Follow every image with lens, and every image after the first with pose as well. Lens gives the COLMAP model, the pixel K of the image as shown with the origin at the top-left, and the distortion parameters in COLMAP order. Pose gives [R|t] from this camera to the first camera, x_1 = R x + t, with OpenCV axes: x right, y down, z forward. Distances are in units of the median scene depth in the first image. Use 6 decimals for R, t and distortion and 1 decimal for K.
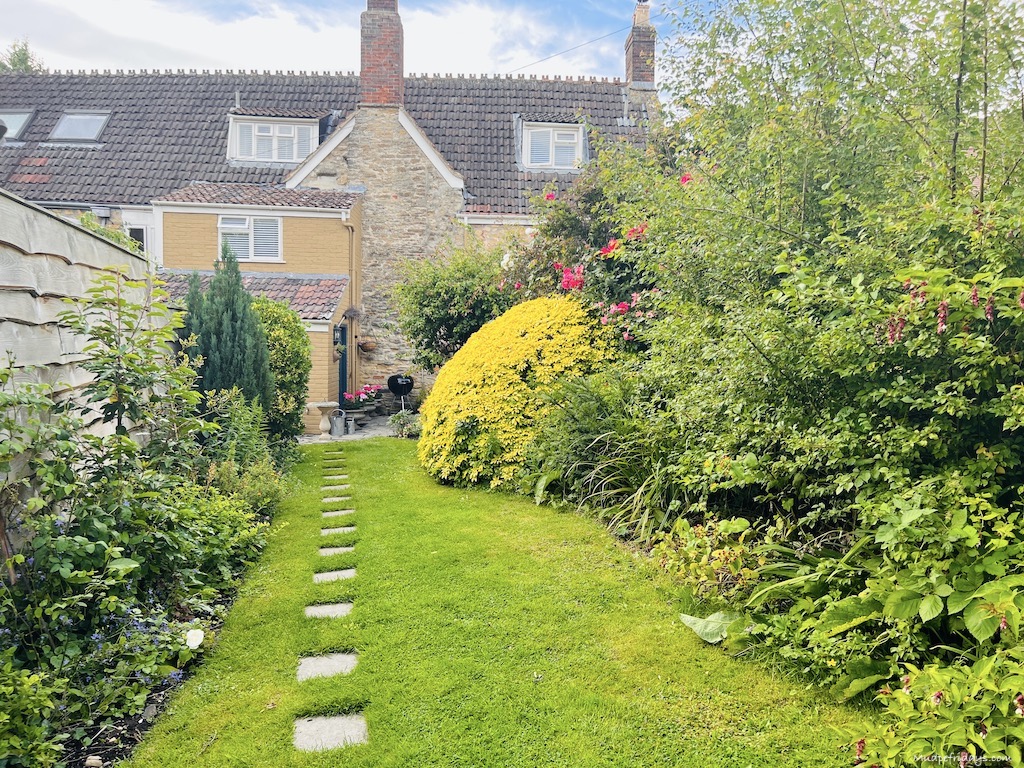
lens RADIAL K [[766.7, 0, 506.0], [0, 766.7, 385.3], [0, 0, 1]] dist [0.022938, -0.008382]
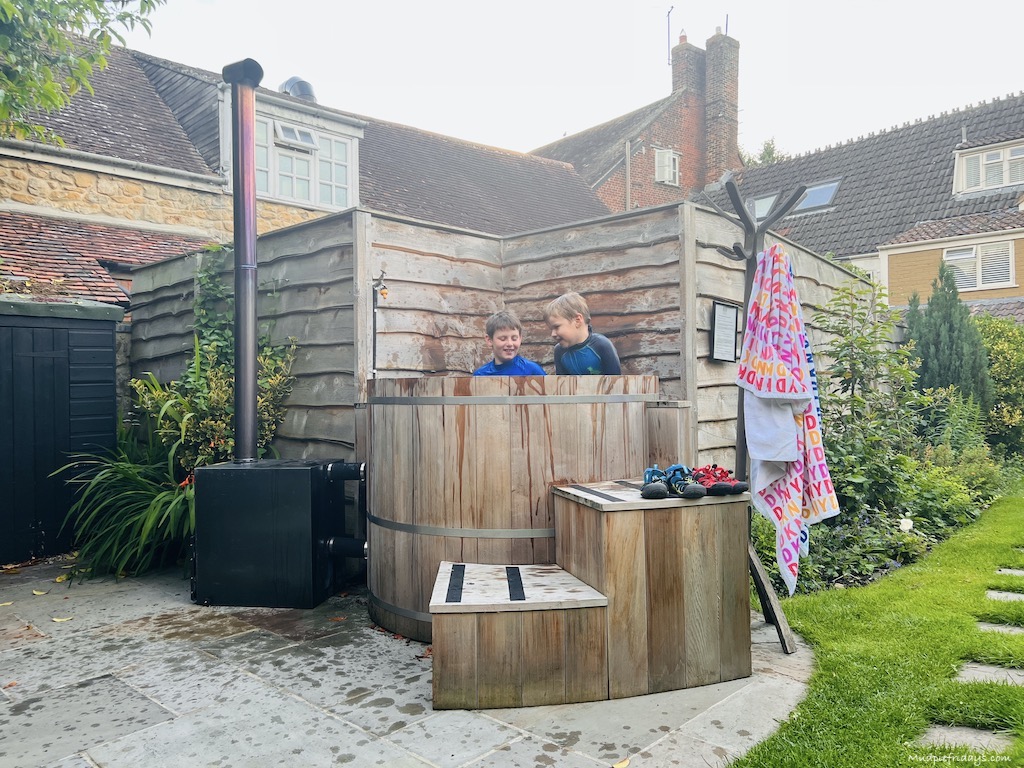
lens RADIAL K [[766.7, 0, 506.8], [0, 766.7, 379.7], [0, 0, 1]] dist [0.022938, -0.008382]
pose [[0.636485, -0.034193, -0.770531, 0.045485], [-0.025750, 0.997518, -0.065536, 0.035765], [0.770859, 0.061554, 0.634025, -0.095986]]
